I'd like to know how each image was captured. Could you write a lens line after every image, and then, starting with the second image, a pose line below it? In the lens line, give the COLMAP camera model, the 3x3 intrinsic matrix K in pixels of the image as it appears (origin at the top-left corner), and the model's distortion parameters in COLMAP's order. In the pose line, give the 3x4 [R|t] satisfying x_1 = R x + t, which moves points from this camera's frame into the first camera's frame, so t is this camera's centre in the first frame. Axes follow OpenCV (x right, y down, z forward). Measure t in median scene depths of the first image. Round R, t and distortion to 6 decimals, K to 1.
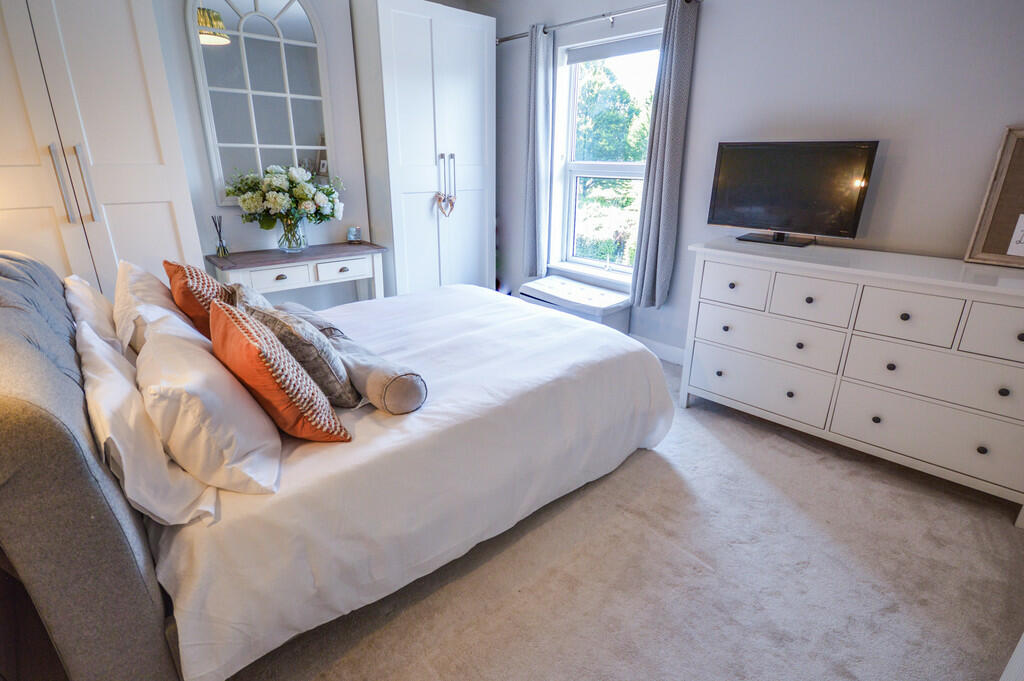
lens RADIAL K [[507.5, 0, 512.0], [0, 507.5, 340.5], [0, 0, 1]] dist [0.004168, 0.000513]
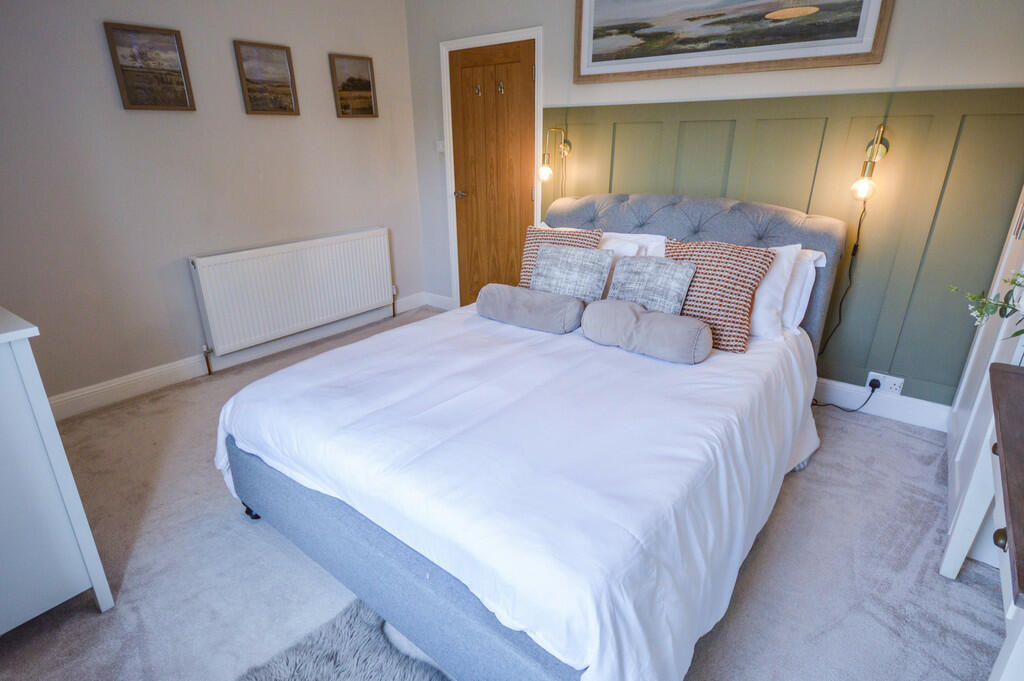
lens RADIAL K [[507.5, 0, 512.0], [0, 507.5, 340.5], [0, 0, 1]] dist [0.004168, 0.000513]
pose [[-0.982310, 0.059889, -0.177425, -0.006891], [-0.073658, 0.747528, 0.660134, -0.438922], [0.172165, 0.661525, -0.729893, 1.202731]]
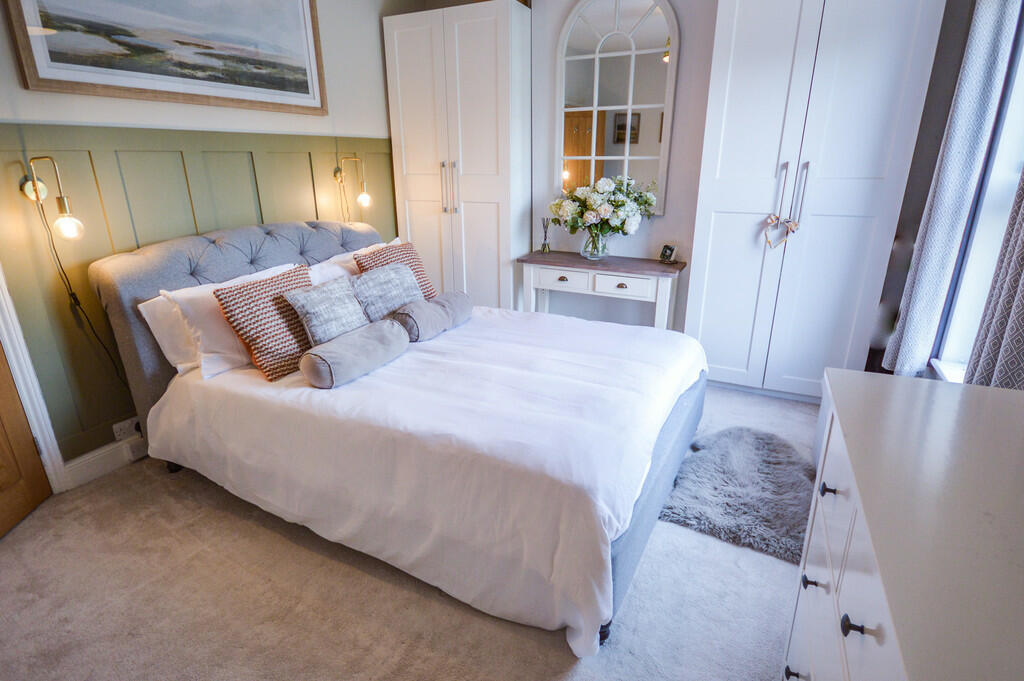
lens RADIAL K [[530.4, 0, 512.0], [0, 530.4, 340.5], [0, 0, 1]] dist [-0.002871, -0.001261]
pose [[0.351456, 0.288654, -0.890594, 0.557069], [-0.311227, 0.933202, 0.179644, -0.175524], [0.882959, 0.214040, 0.417816, 0.477023]]
